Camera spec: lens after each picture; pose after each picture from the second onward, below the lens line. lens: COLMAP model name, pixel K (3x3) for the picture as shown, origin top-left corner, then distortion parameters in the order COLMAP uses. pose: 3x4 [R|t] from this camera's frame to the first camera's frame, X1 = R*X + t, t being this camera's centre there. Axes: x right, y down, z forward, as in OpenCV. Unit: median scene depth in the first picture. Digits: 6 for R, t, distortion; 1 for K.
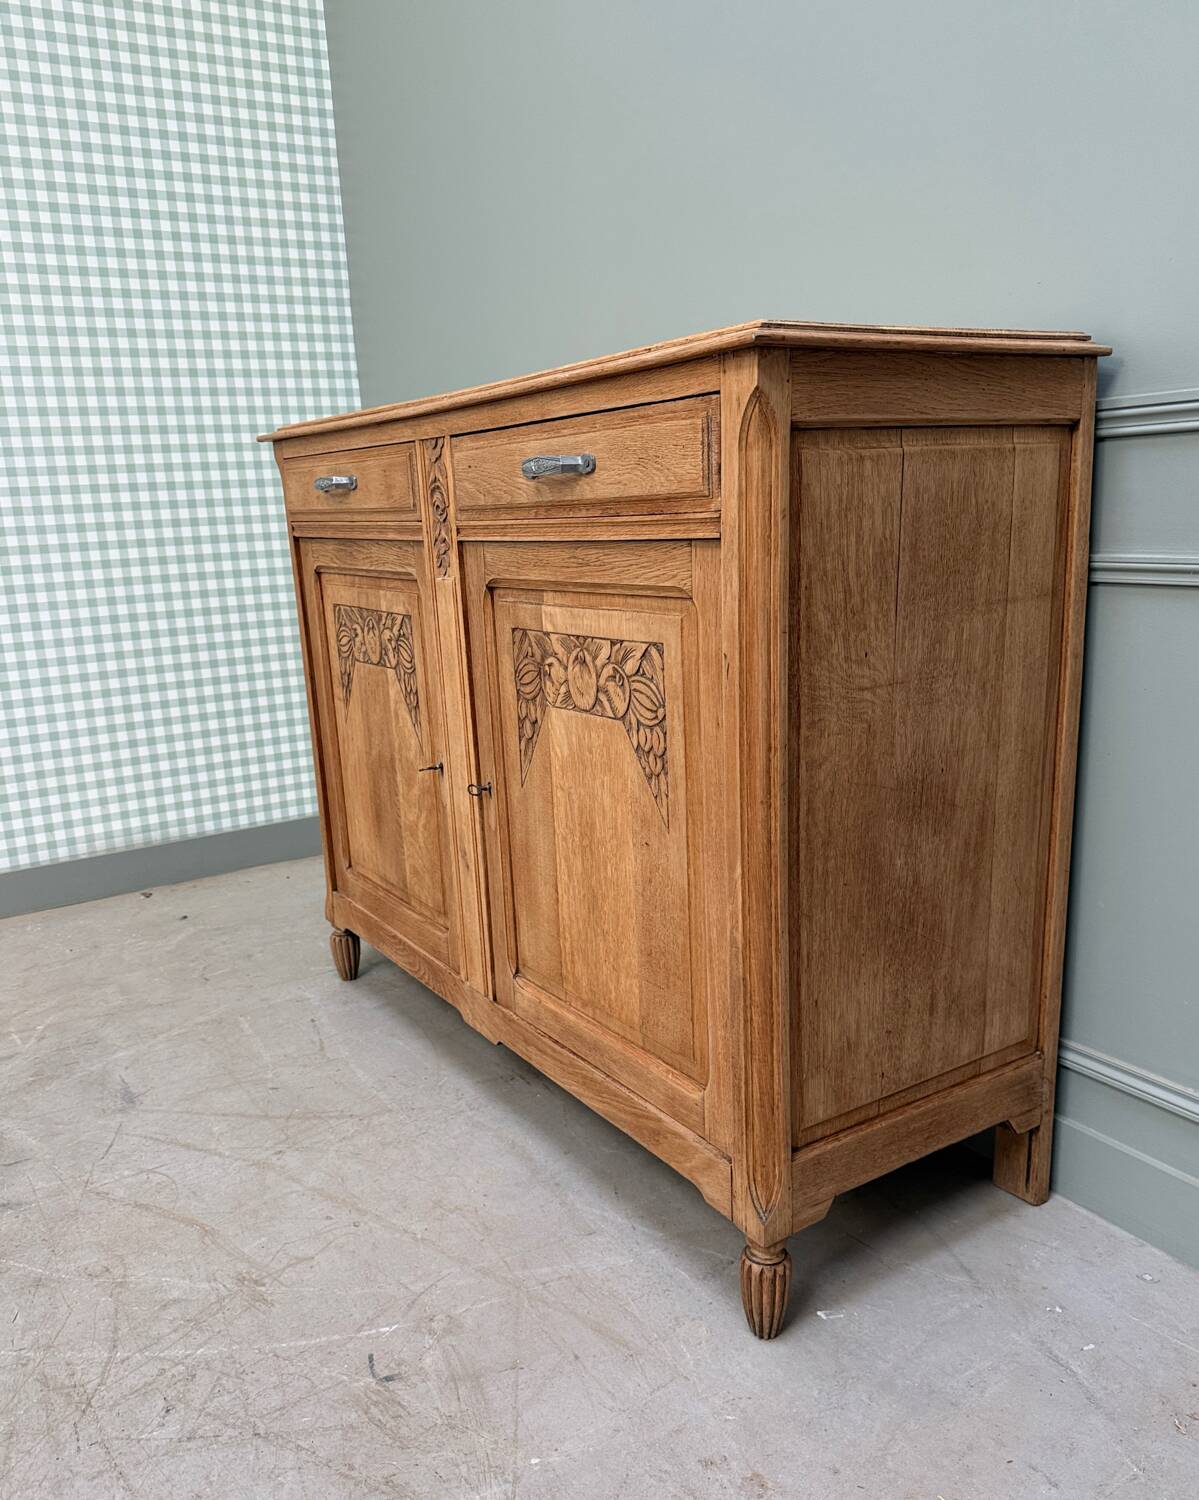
lens RADIAL K [[1181.3, 0, 603.4], [0, 1181.3, 809.4], [0, 0, 1]] dist [0.084442, -0.162634]
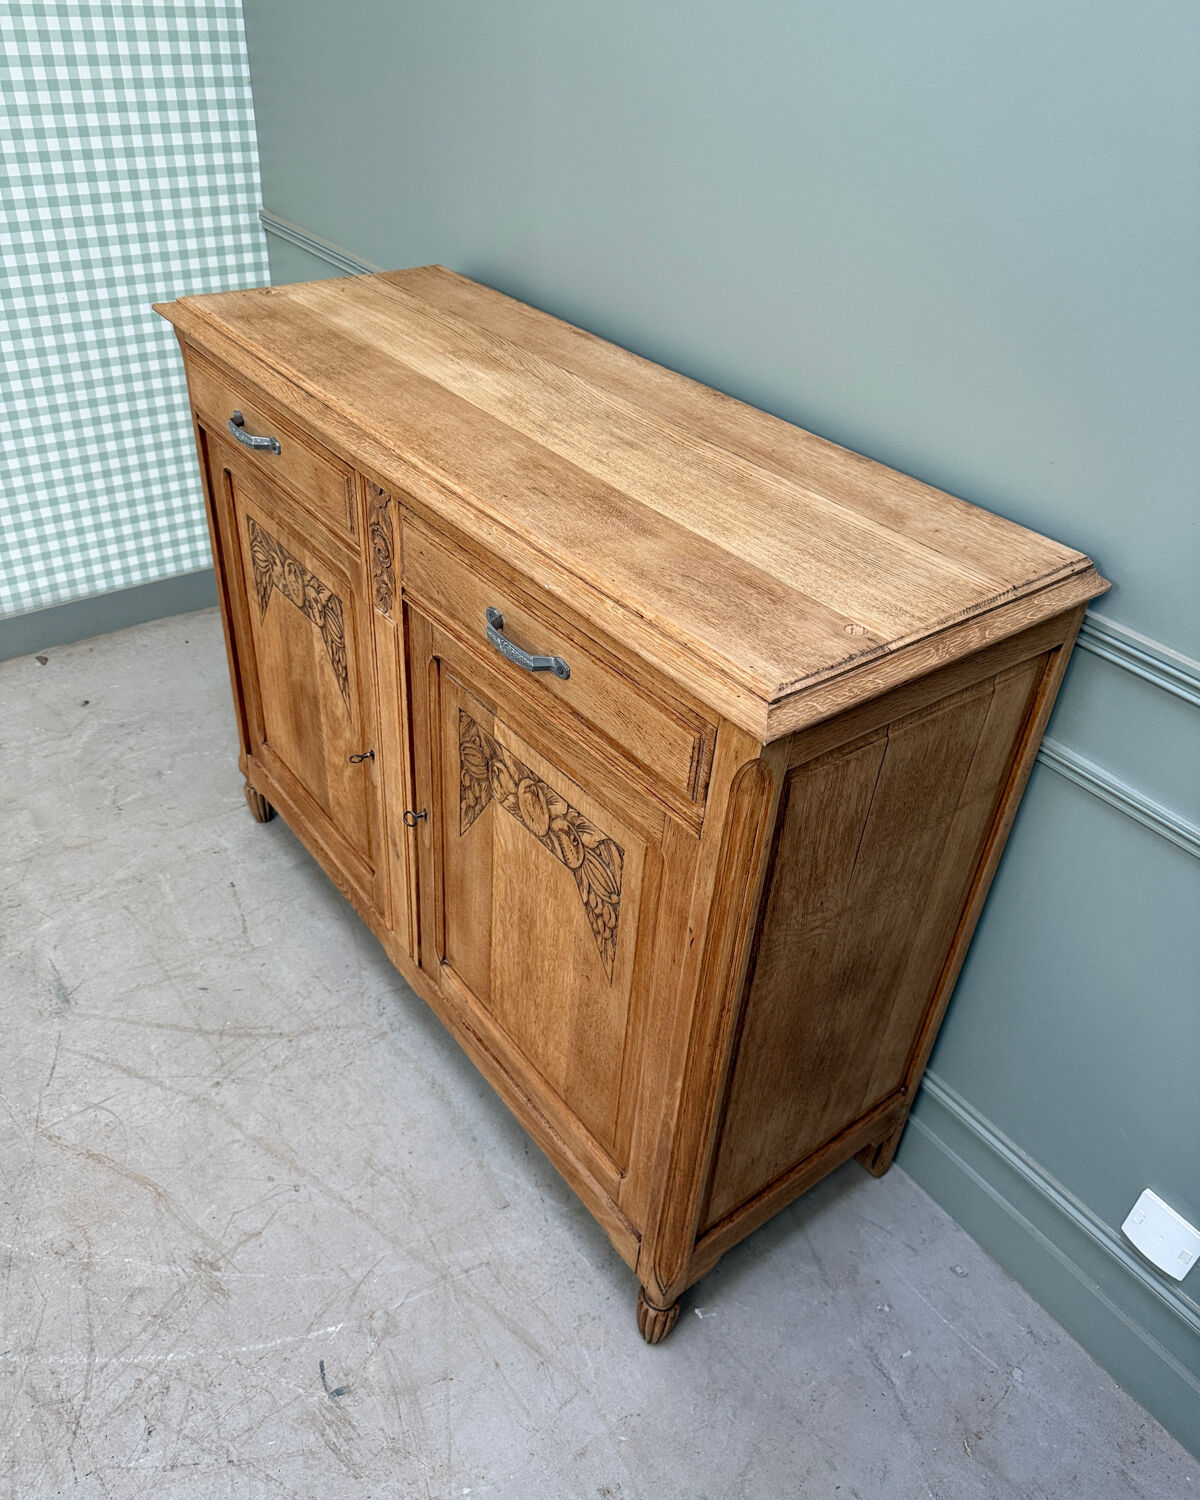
lens RADIAL K [[1133.0, 0, 594.1], [0, 1133.0, 704.4], [0, 0, 1]] dist [0.042664, -0.065257]
pose [[0.991967, 0.044613, 0.118367, -0.086468], [-0.081791, 0.940027, 0.331150, -0.526664], [-0.096495, -0.338171, 0.936125, 0.134675]]
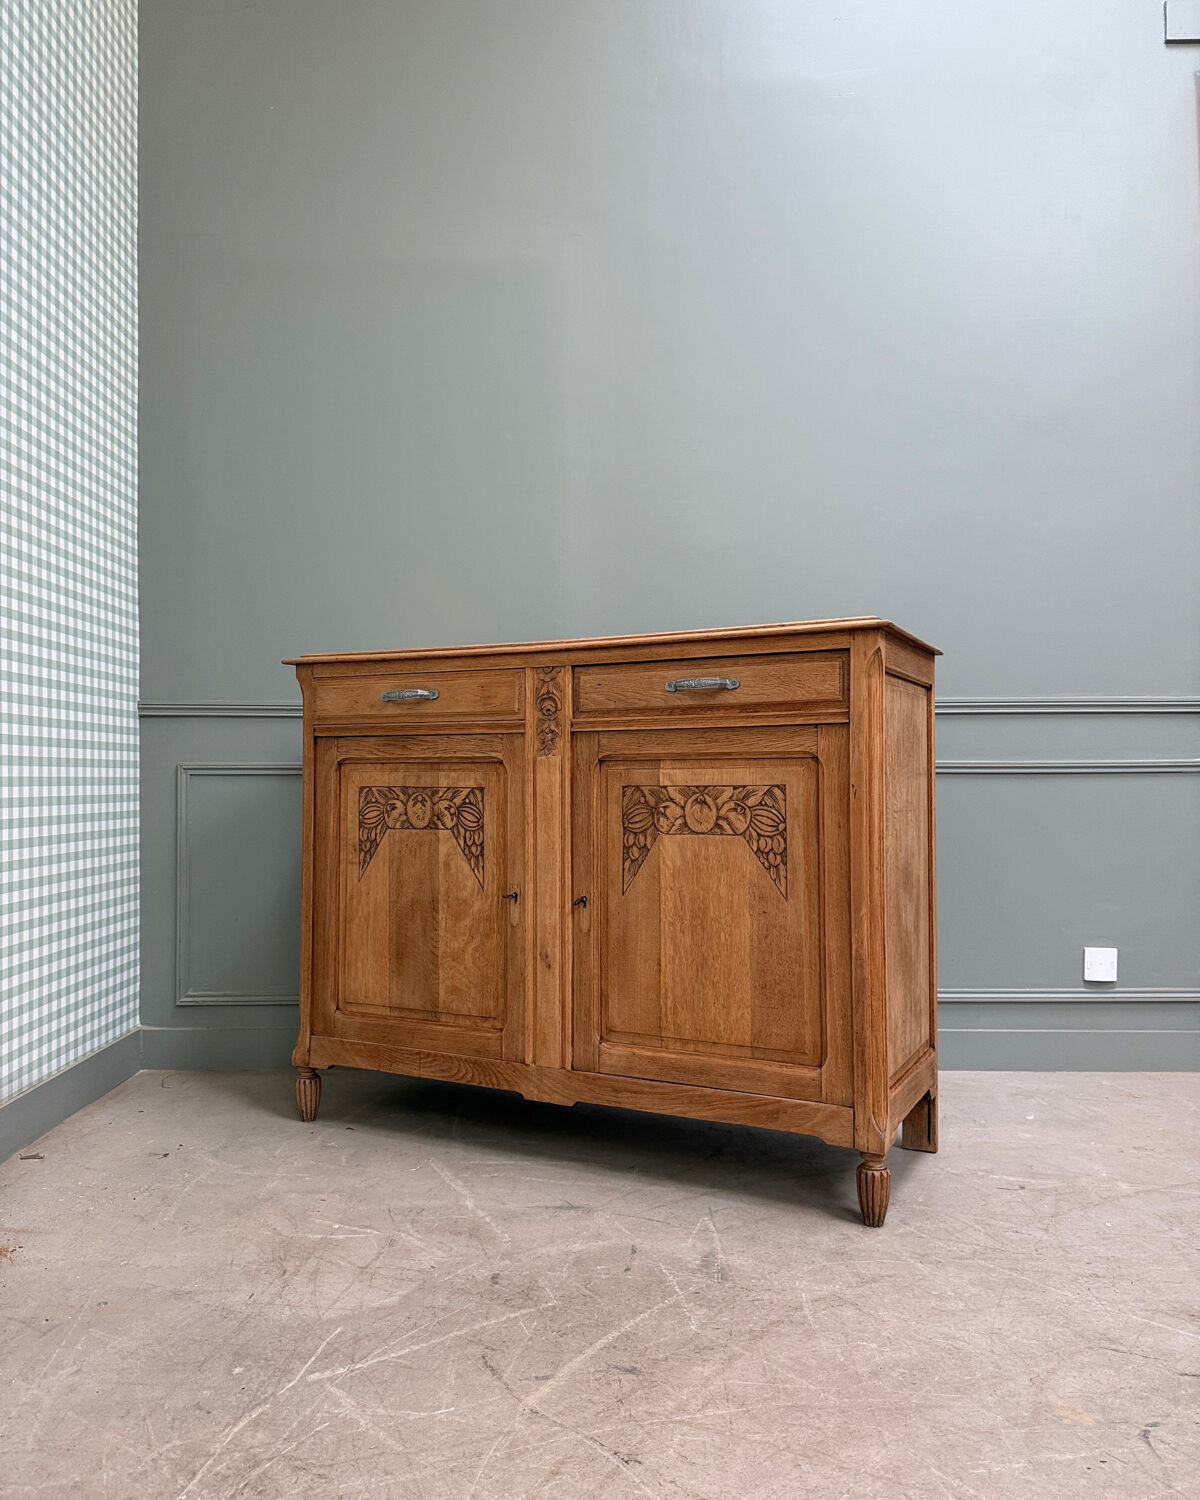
lens RADIAL K [[1133.0, 0, 564.1], [0, 1133.0, 718.0], [0, 0, 1]] dist [0.042664, -0.065257]
pose [[0.880455, 0.071138, 0.468763, -0.927219], [0.081450, 0.951288, -0.297349, 0.211386], [-0.467082, 0.299983, 0.831772, -0.224813]]
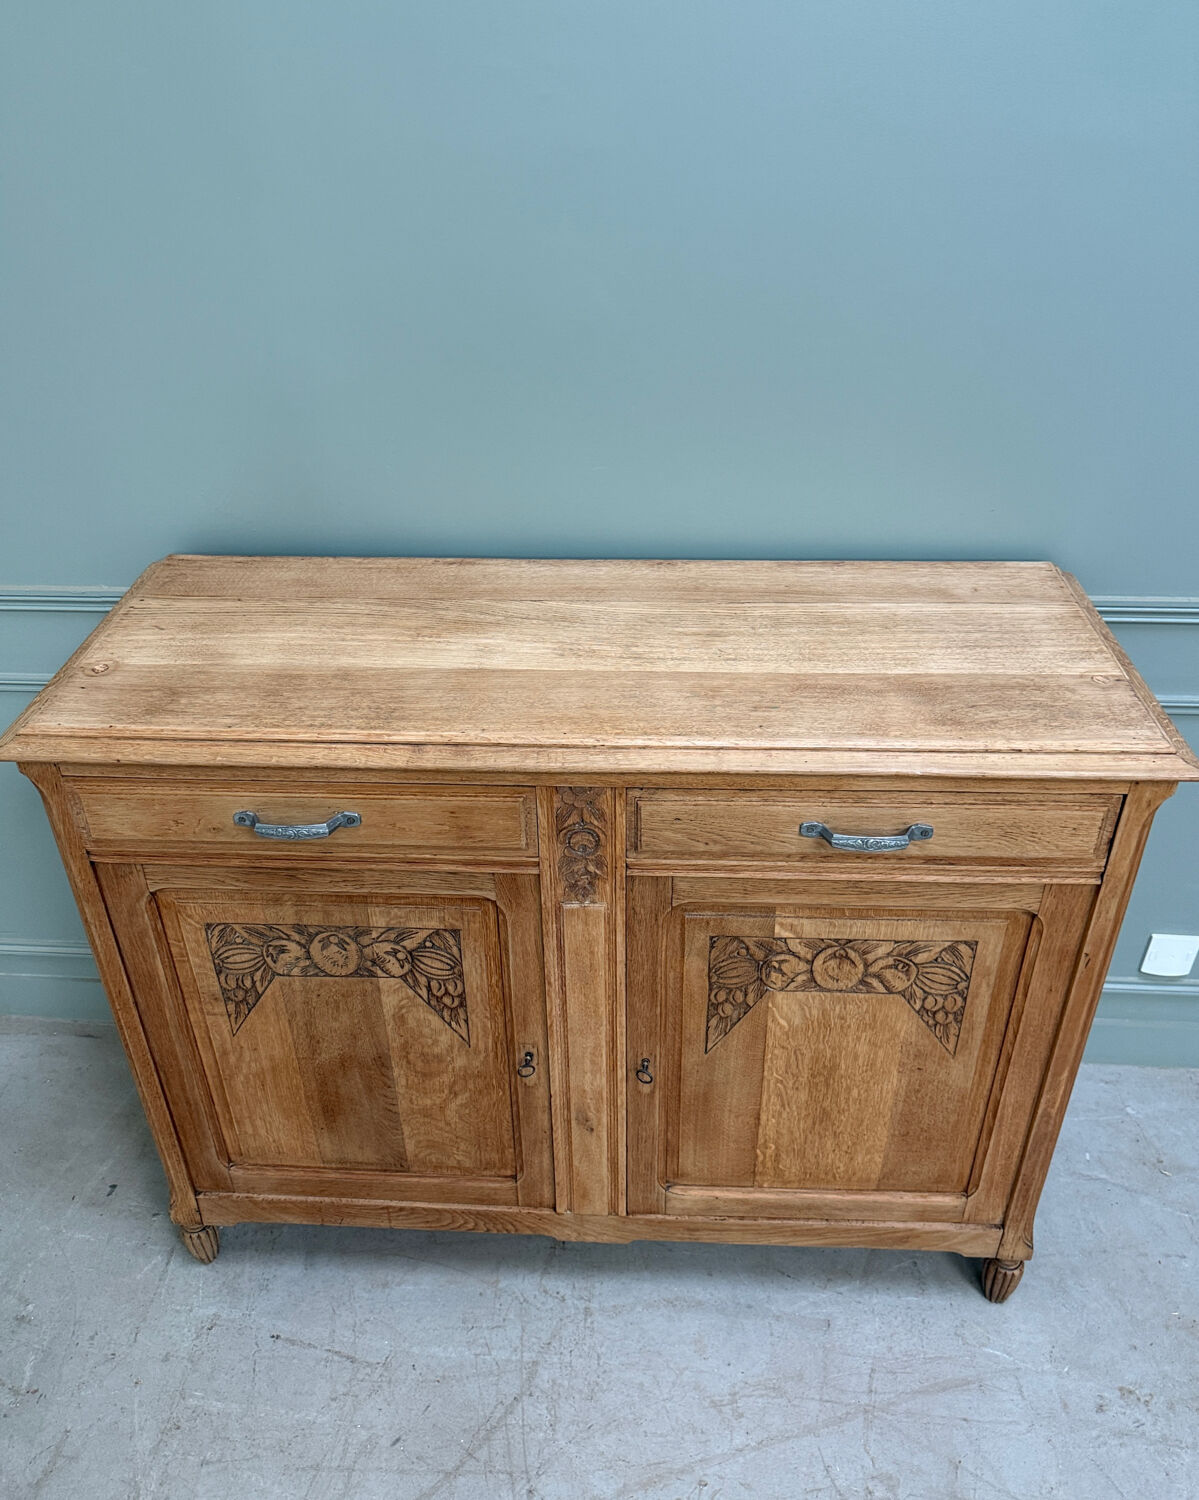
lens RADIAL K [[1181.3, 0, 578.4], [0, 1181.3, 709.9], [0, 0, 1]] dist [0.084442, -0.162634]
pose [[0.599695, -0.403414, 0.691103, -0.830533], [0.199078, 0.911690, 0.359429, -0.778790], [-0.775070, -0.077964, 0.627047, 0.540665]]
